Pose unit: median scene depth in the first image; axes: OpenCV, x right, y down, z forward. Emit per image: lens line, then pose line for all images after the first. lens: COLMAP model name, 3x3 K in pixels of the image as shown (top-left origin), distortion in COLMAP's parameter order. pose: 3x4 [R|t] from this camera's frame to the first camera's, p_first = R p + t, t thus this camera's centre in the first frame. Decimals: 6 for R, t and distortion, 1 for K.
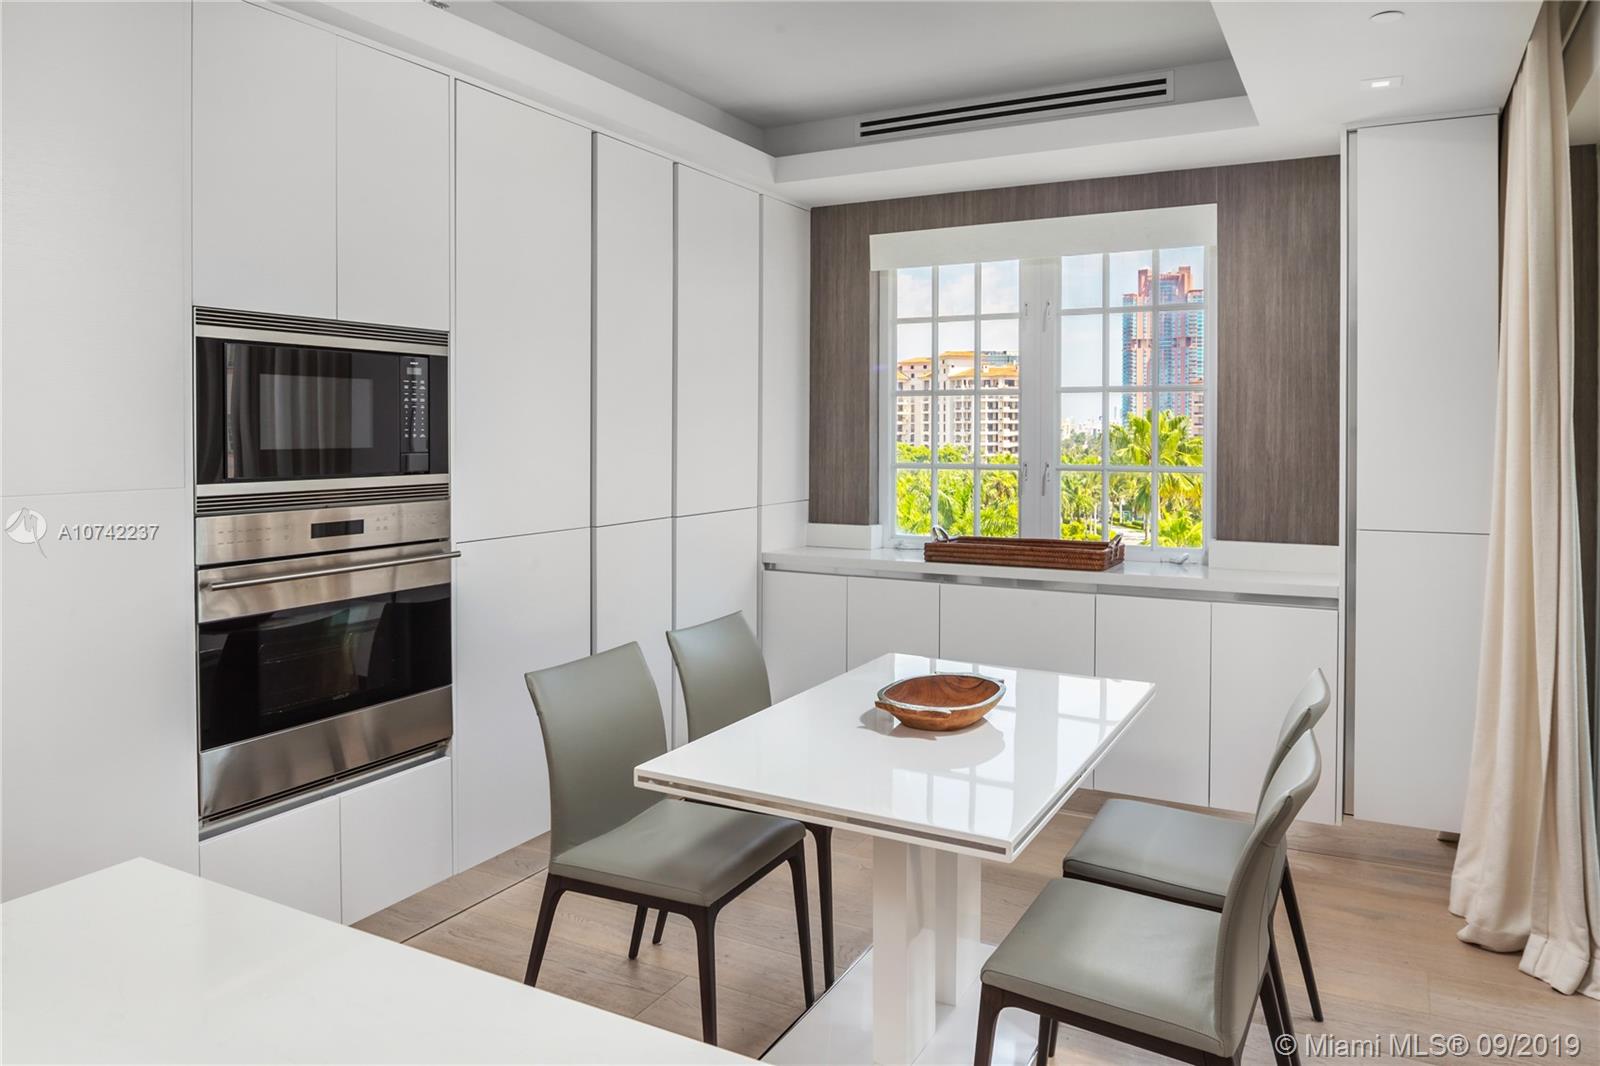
lens RADIAL K [[1102.0, 0, 794.3], [0, 1102.0, 442.4], [0, 0, 1]] dist [-0.000440, -0.000517]
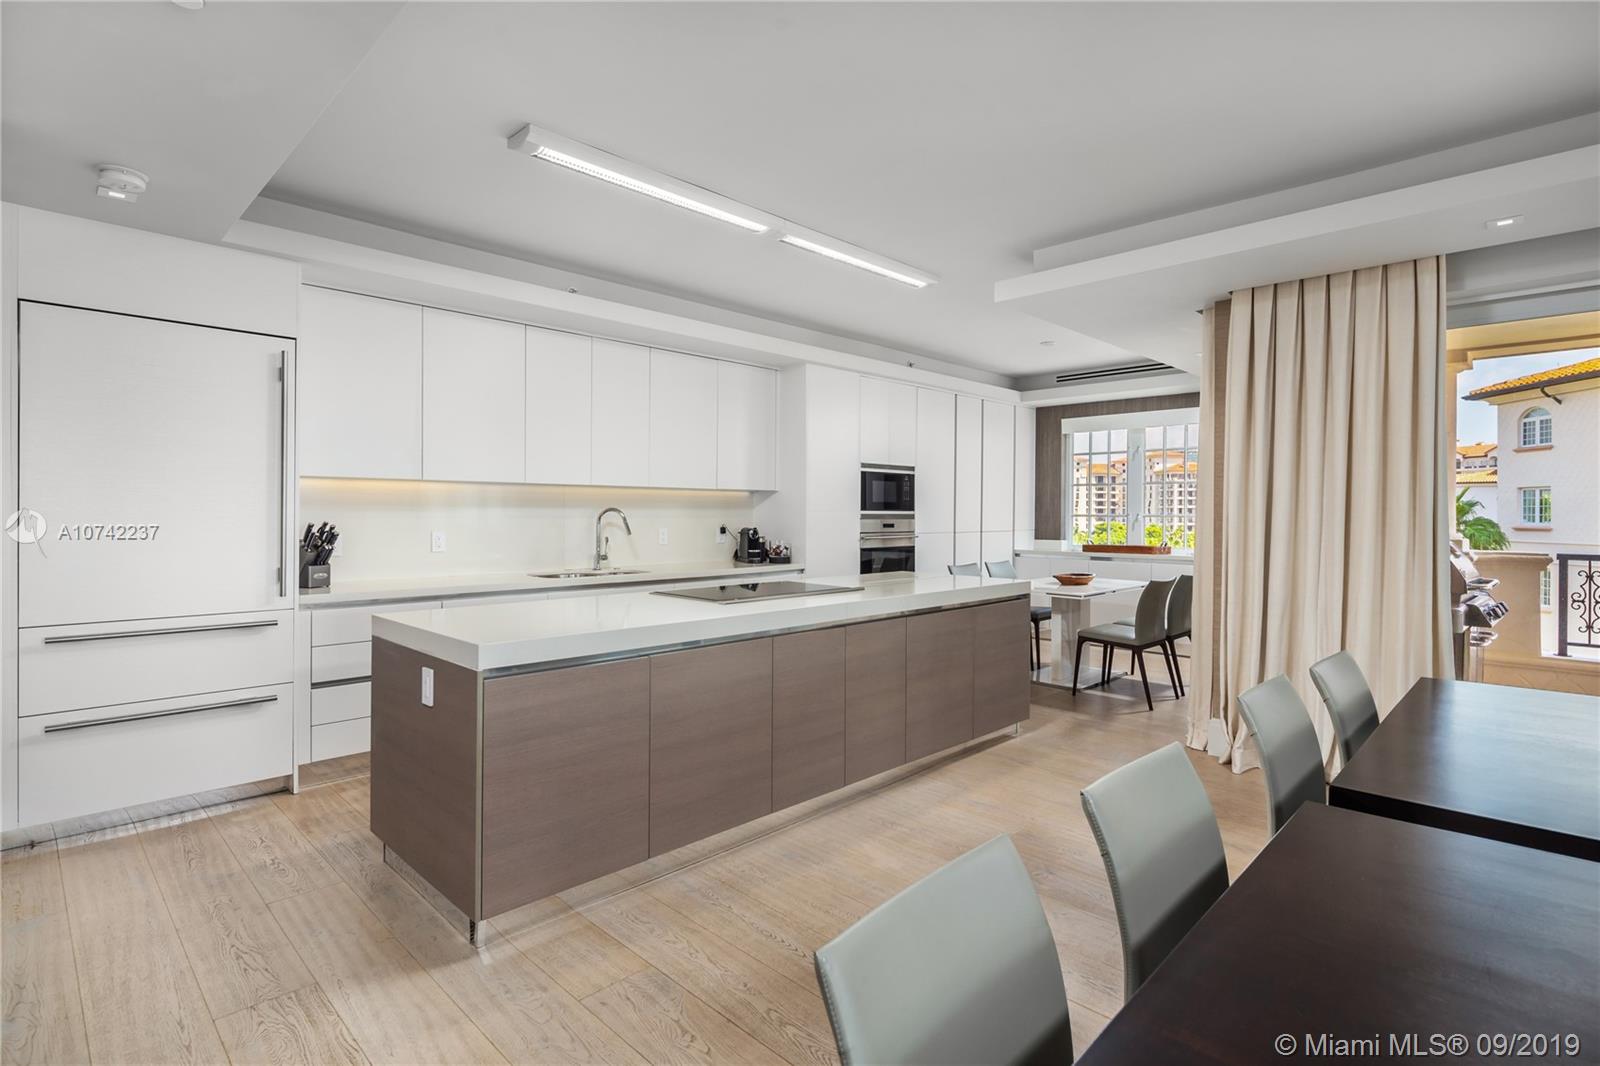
lens RADIAL K [[784.0, 0, 801.7], [0, 784.0, 514.8], [0, 0, 1]] dist [0.003013, 0.000277]
pose [[0.960209, 0.004548, -0.279247, 0.004854], [-0.006663, 0.999956, -0.006625, 0.056539], [0.279205, 0.008222, 0.960196, -1.280128]]
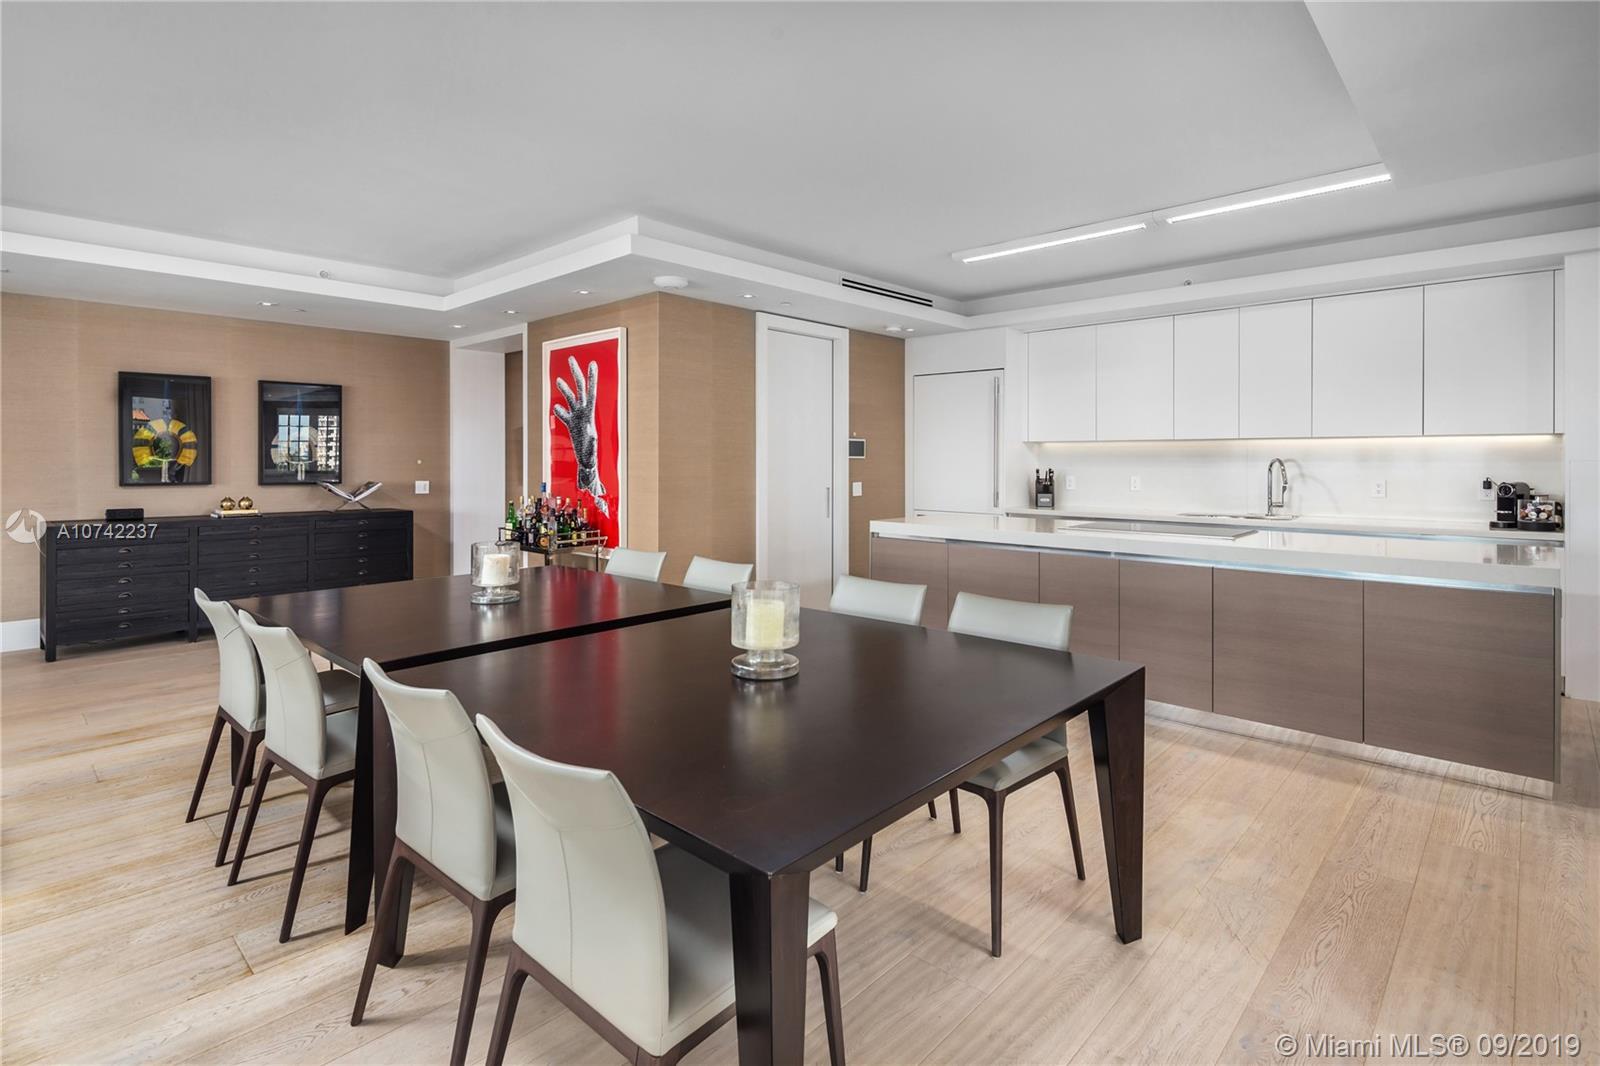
lens RADIAL K [[789.3, 0, 792.1], [0, 789.3, 466.3], [0, 0, 1]] dist [0.002529, 0.000059]
pose [[-0.255386, 0.006482, -0.966817, 1.204604], [-0.010930, 0.999894, 0.009591, 0.045853], [0.966777, 0.013017, -0.255288, -0.369728]]
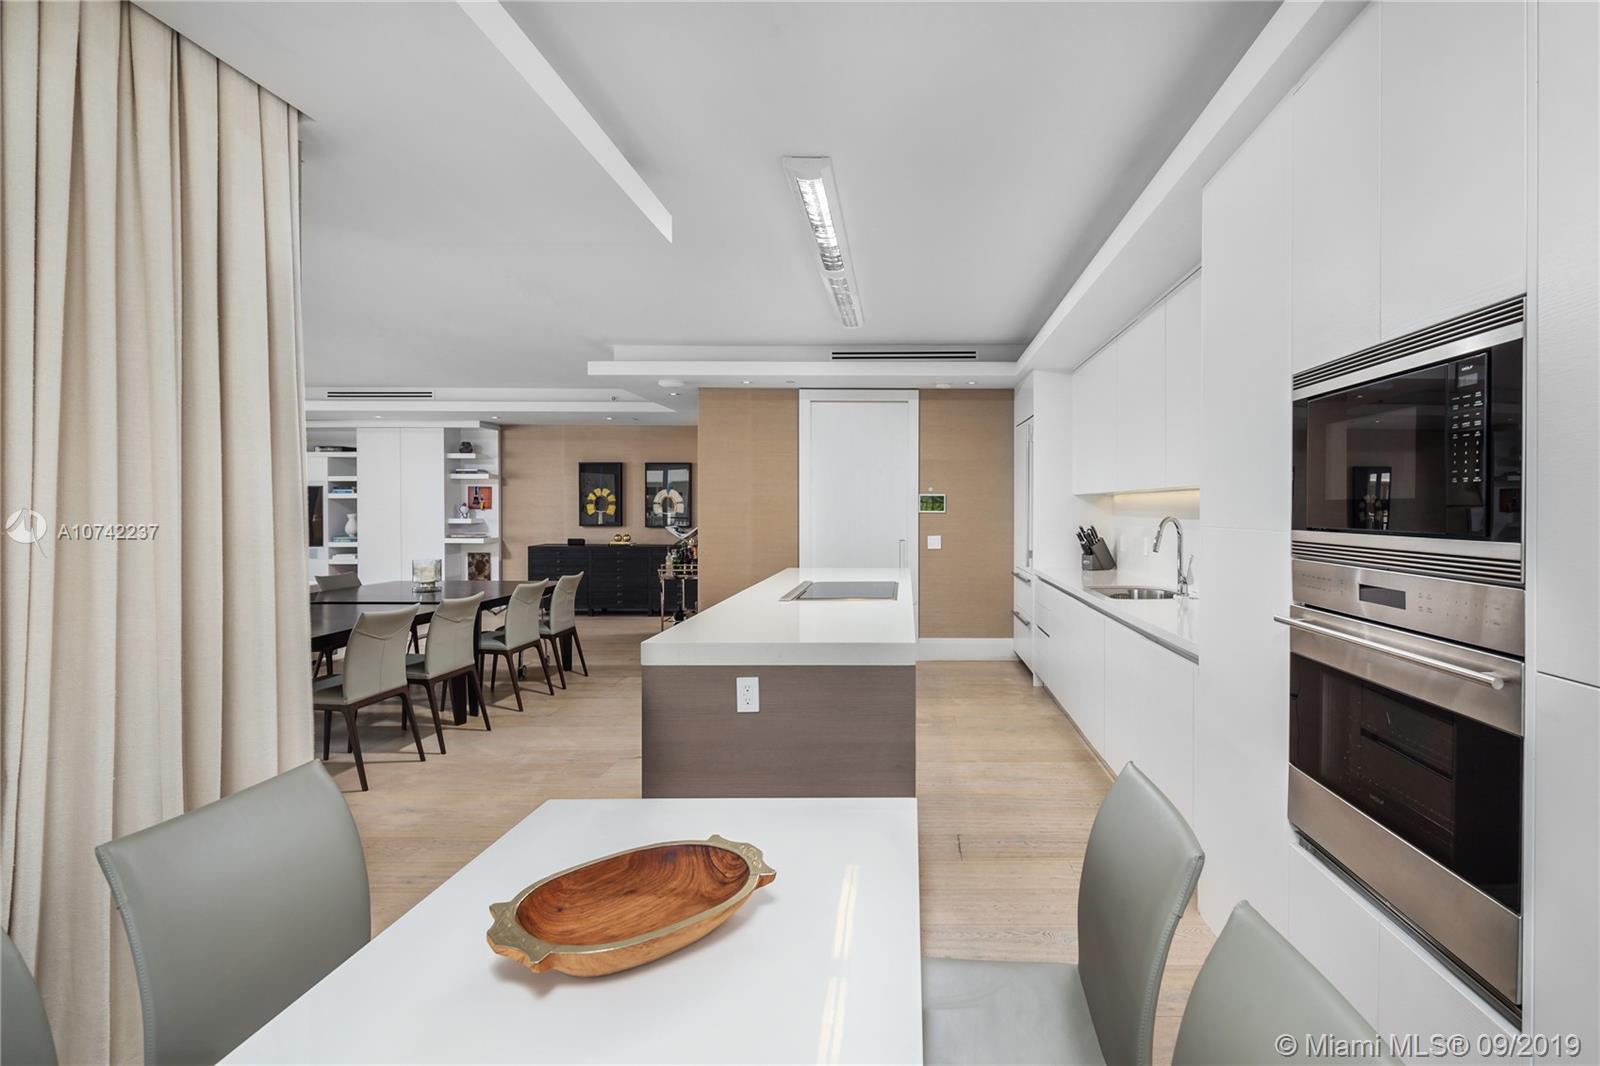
lens RADIAL K [[780.3, 0, 914.6], [0, 780.3, 528.3], [0, 0, 1]] dist [-0.000004, 0.000081]
pose [[-0.876490, 0.009798, -0.481321, 0.158782], [-0.008214, 0.999343, 0.035300, 0.008740], [0.481351, 0.034893, -0.875833, 1.222427]]
